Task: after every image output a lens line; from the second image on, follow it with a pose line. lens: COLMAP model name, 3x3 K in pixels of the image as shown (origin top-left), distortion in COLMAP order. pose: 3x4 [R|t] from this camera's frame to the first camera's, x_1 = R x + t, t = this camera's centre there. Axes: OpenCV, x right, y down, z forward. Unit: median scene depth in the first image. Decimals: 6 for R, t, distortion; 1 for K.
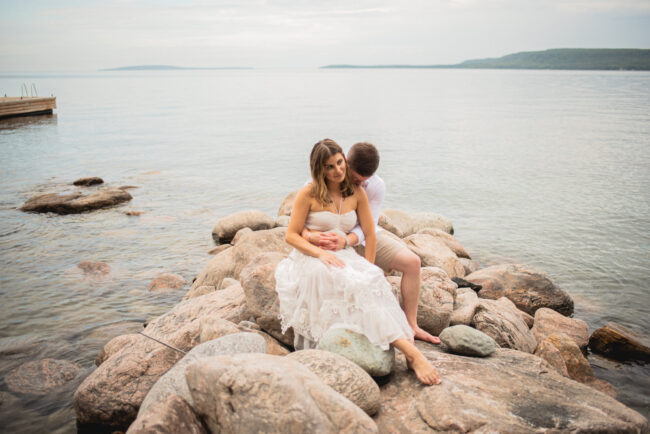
lens RADIAL K [[622.4, 0, 323.6], [0, 622.4, 219.7], [0, 0, 1]] dist [-0.051499, 0.000000]
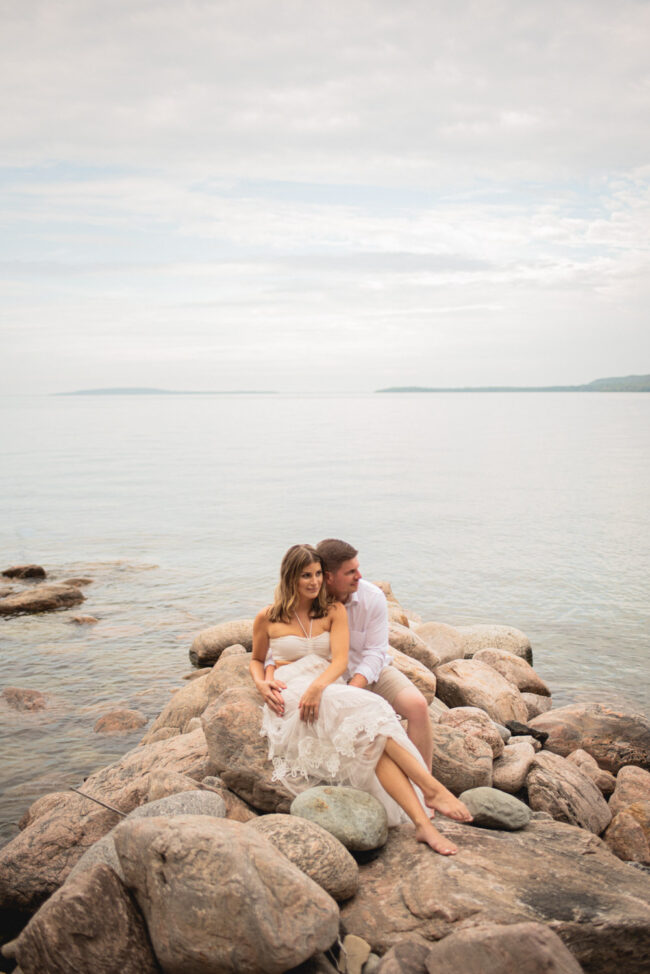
lens RADIAL K [[932.6, 0, 330.0], [0, 932.6, 485.0], [0, 0, 1]] dist [-0.051499, 0.000000]
pose [[0.998754, 0.003965, -0.049744, 0.088628], [-0.011224, 0.989145, -0.146514, -0.031158], [0.048623, 0.146890, 0.987957, -0.204666]]
